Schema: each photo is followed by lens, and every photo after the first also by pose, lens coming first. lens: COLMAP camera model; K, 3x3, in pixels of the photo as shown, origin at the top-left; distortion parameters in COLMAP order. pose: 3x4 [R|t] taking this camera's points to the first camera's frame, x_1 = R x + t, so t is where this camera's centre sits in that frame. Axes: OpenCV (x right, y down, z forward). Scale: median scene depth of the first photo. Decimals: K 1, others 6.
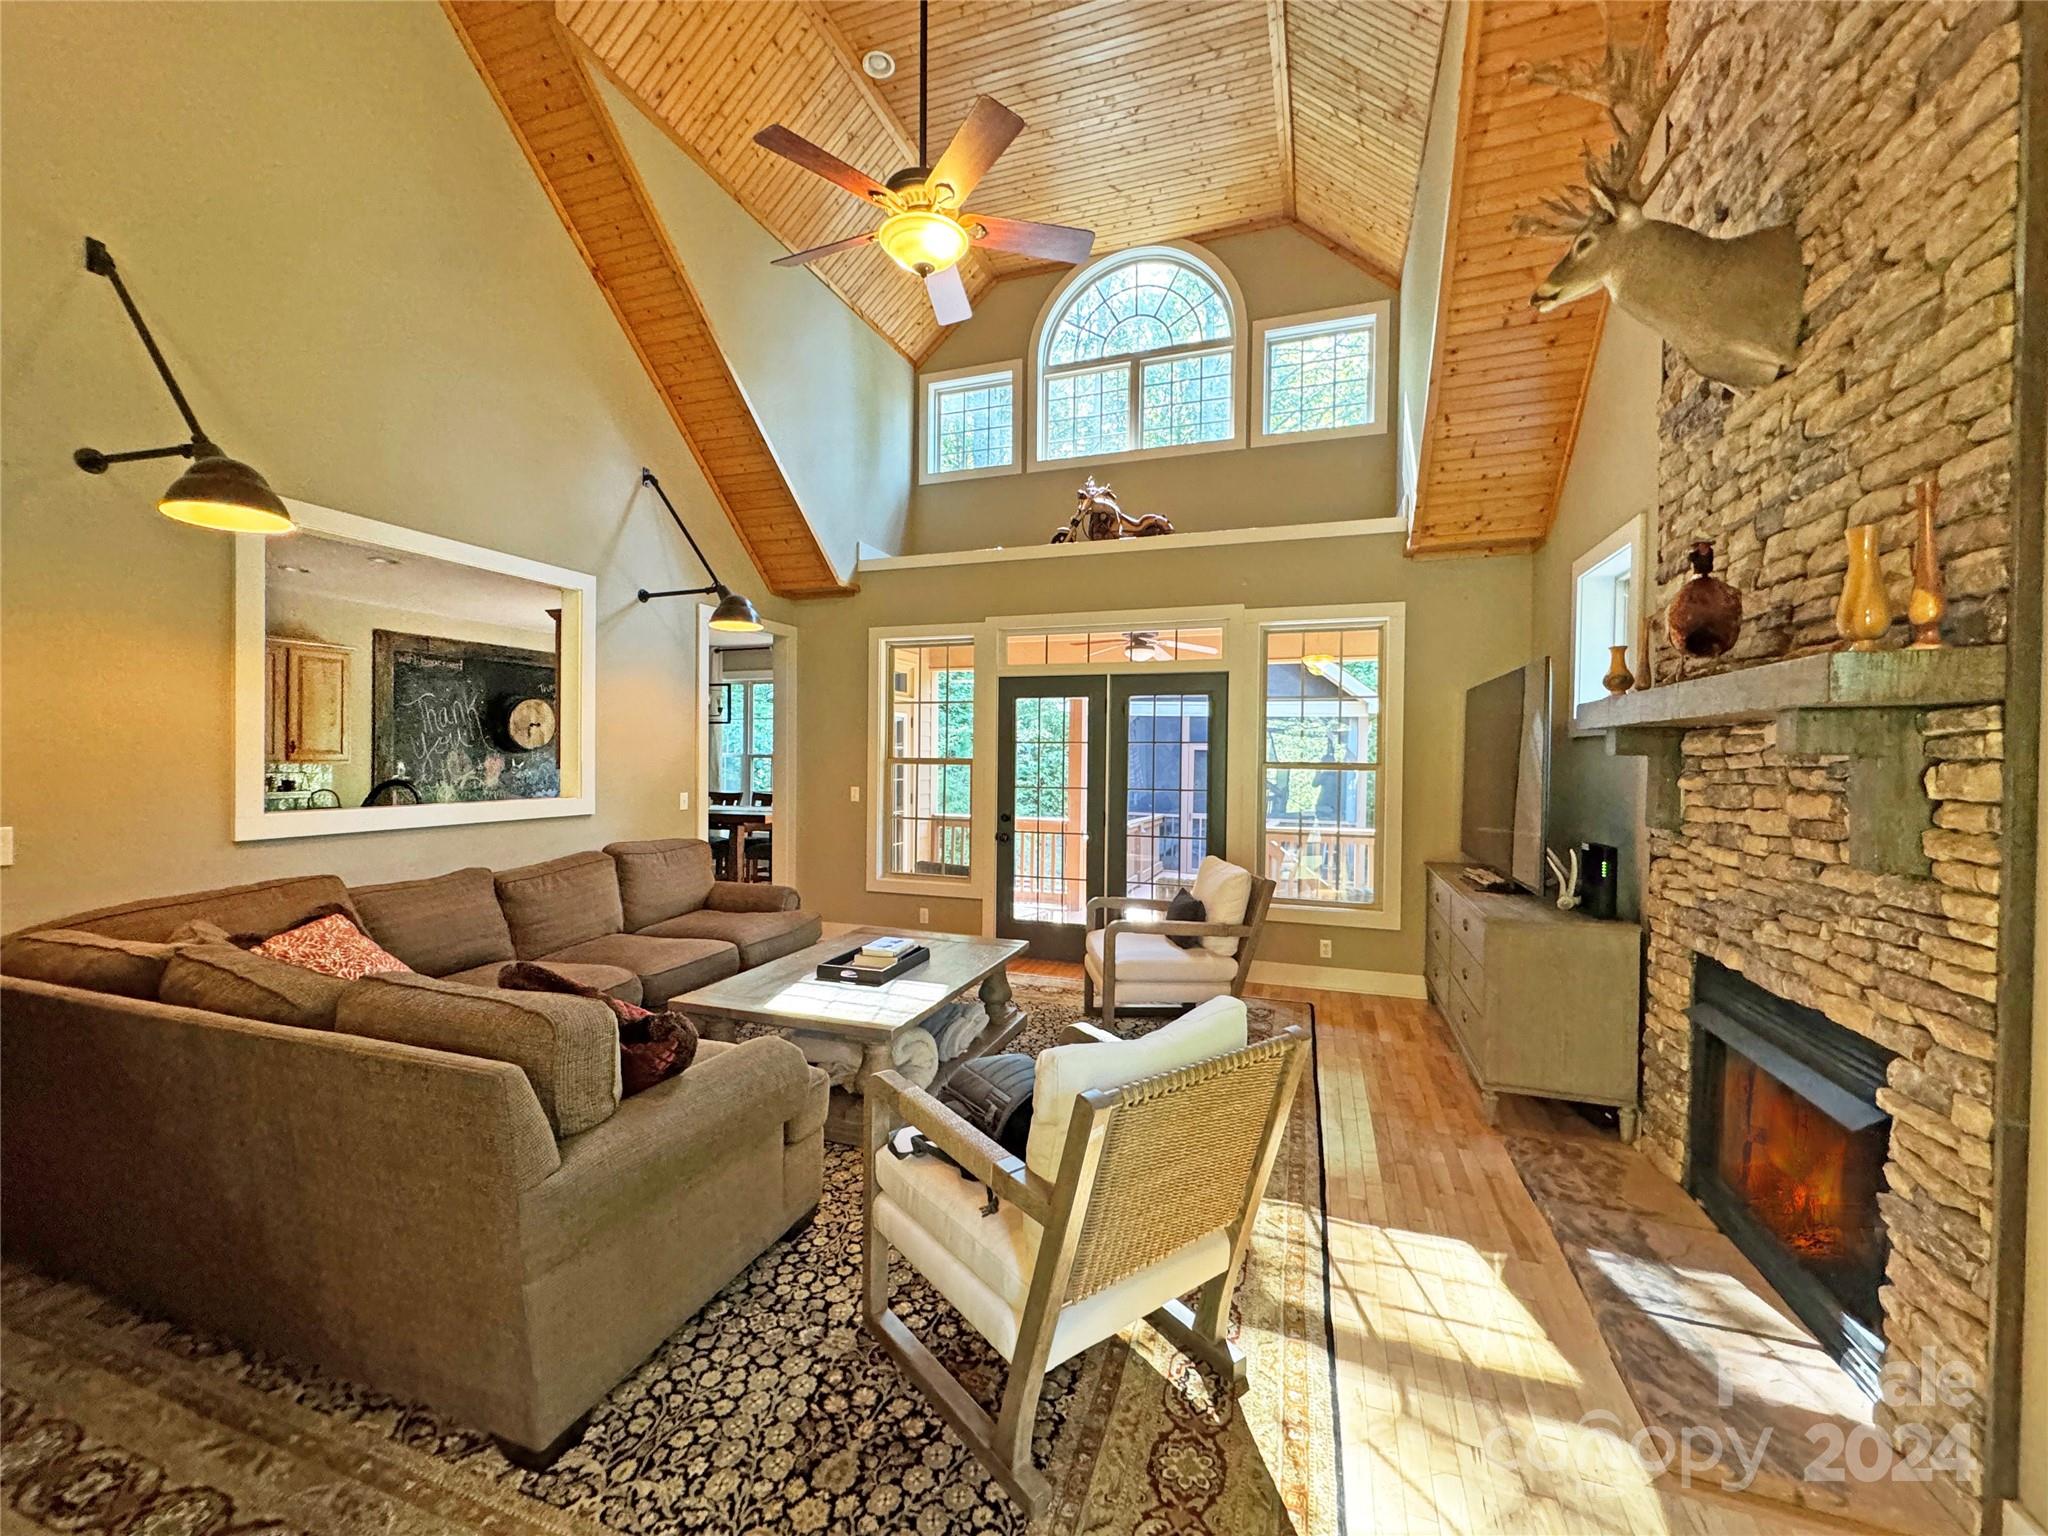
lens RADIAL K [[865.2, 0, 1027.6], [0, 865.2, 761.4], [0, 0, 1]] dist [0.006376, -0.000425]
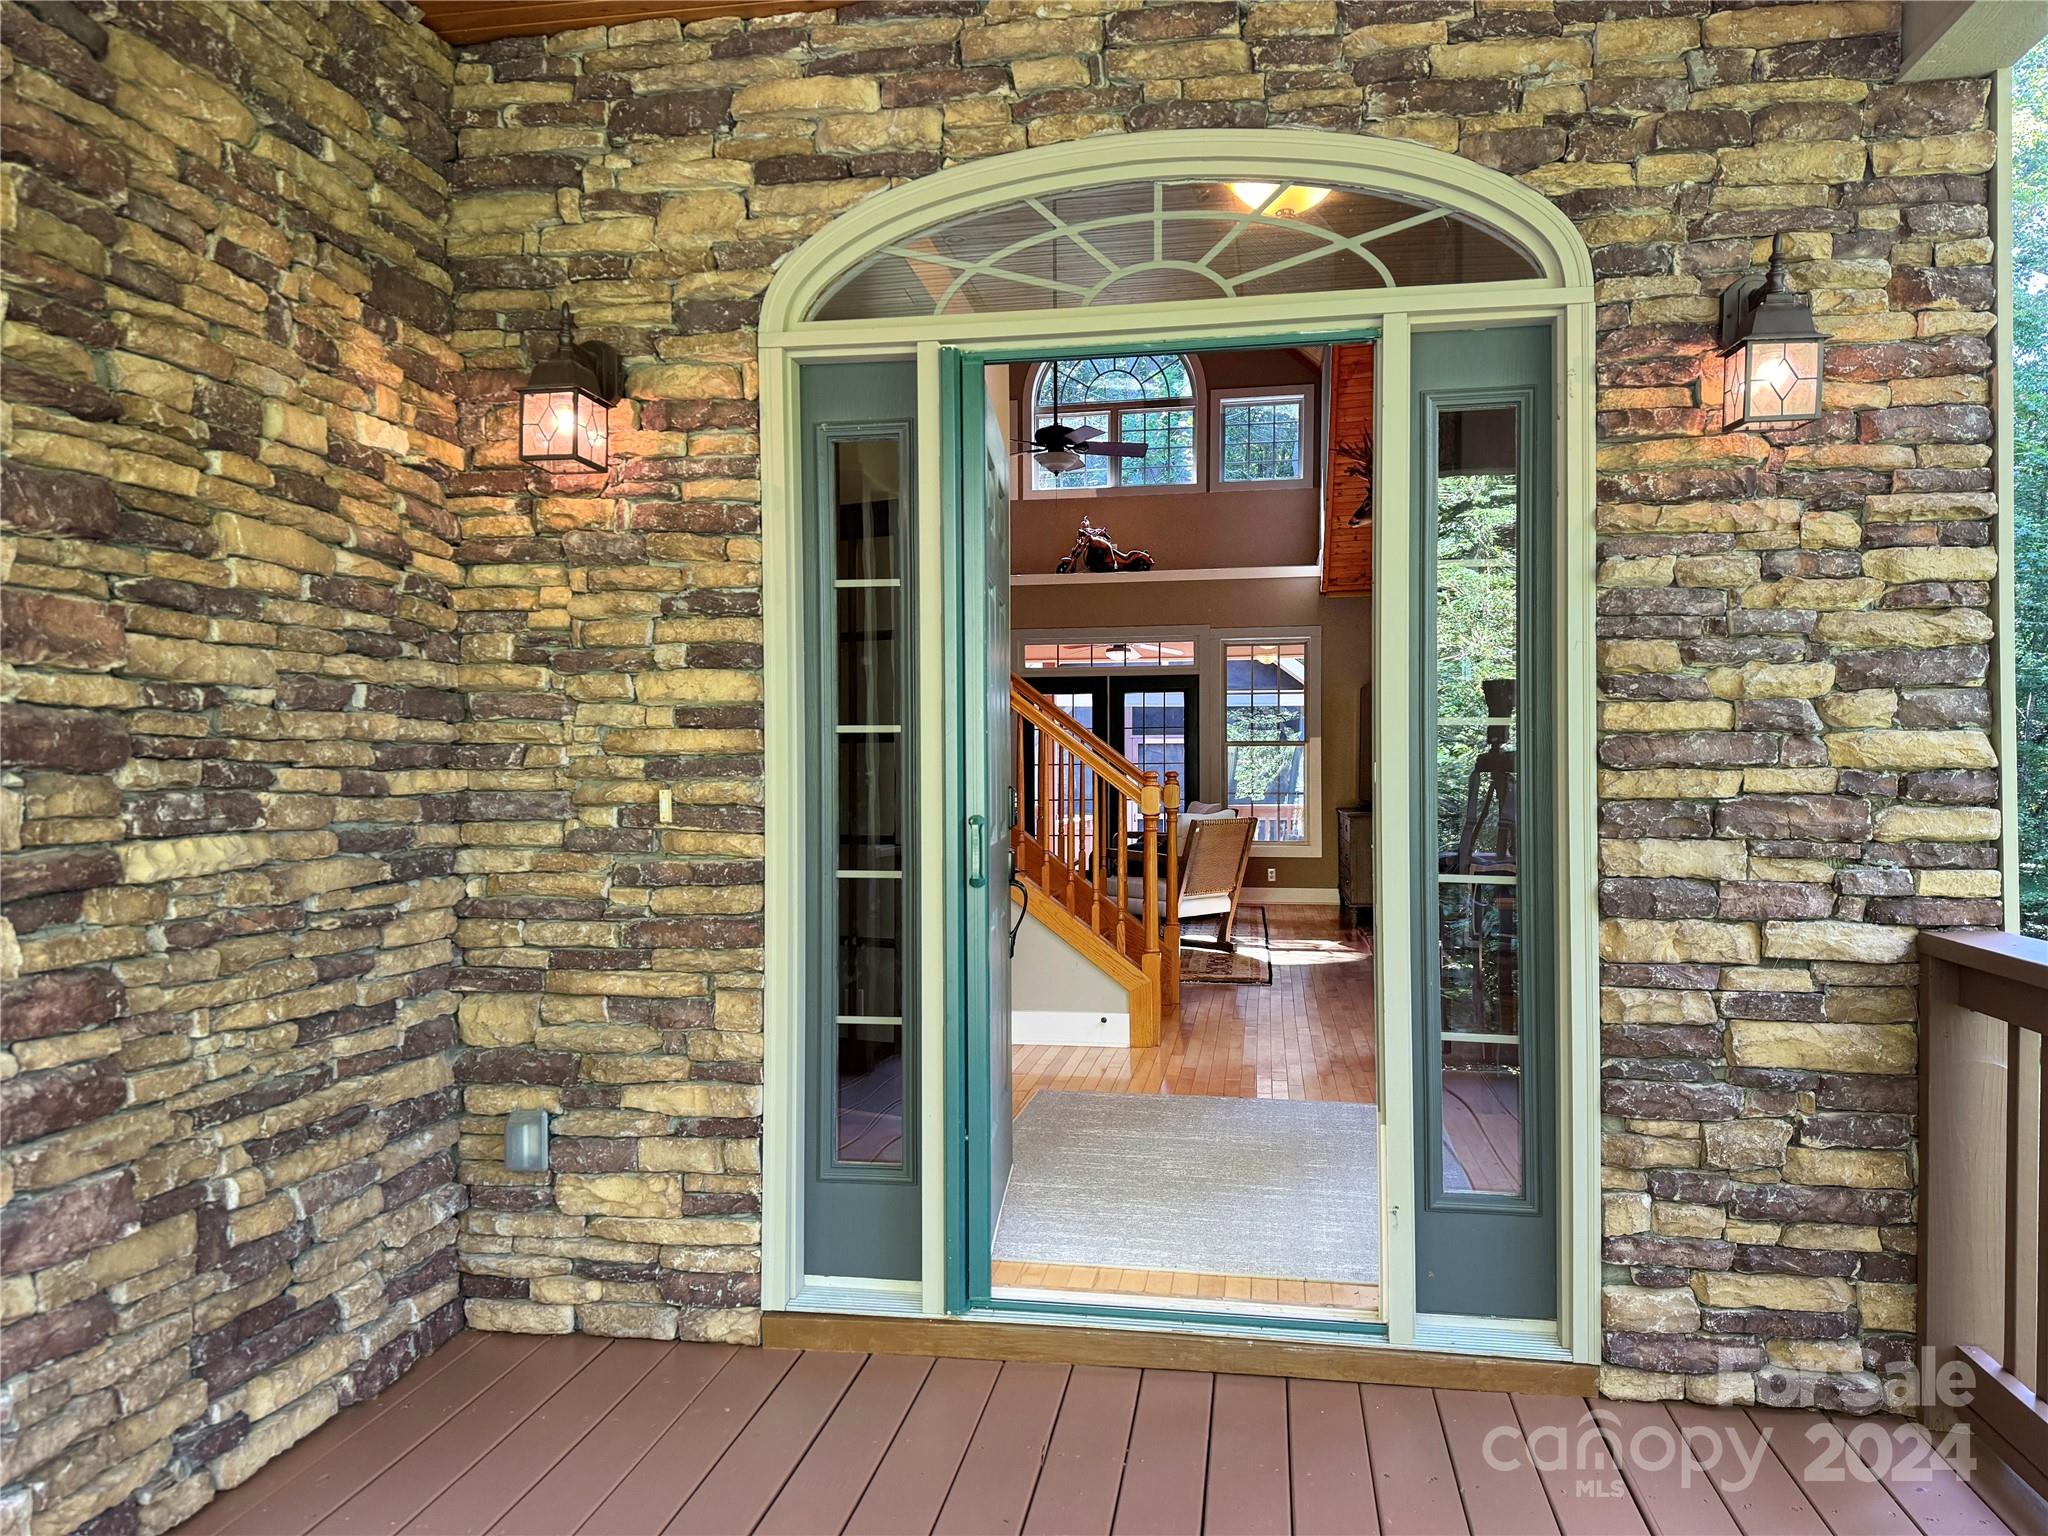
lens RADIAL K [[1524.1, 0, 1028.4], [0, 1524.1, 778.0], [0, 0, 1]] dist [0.039301, -0.034478]
pose [[0.986420, -0.011048, 0.163868, -0.415706], [0.011988, 0.999917, -0.004751, 0.065430], [-0.163802, 0.006651, 0.986471, -1.281000]]
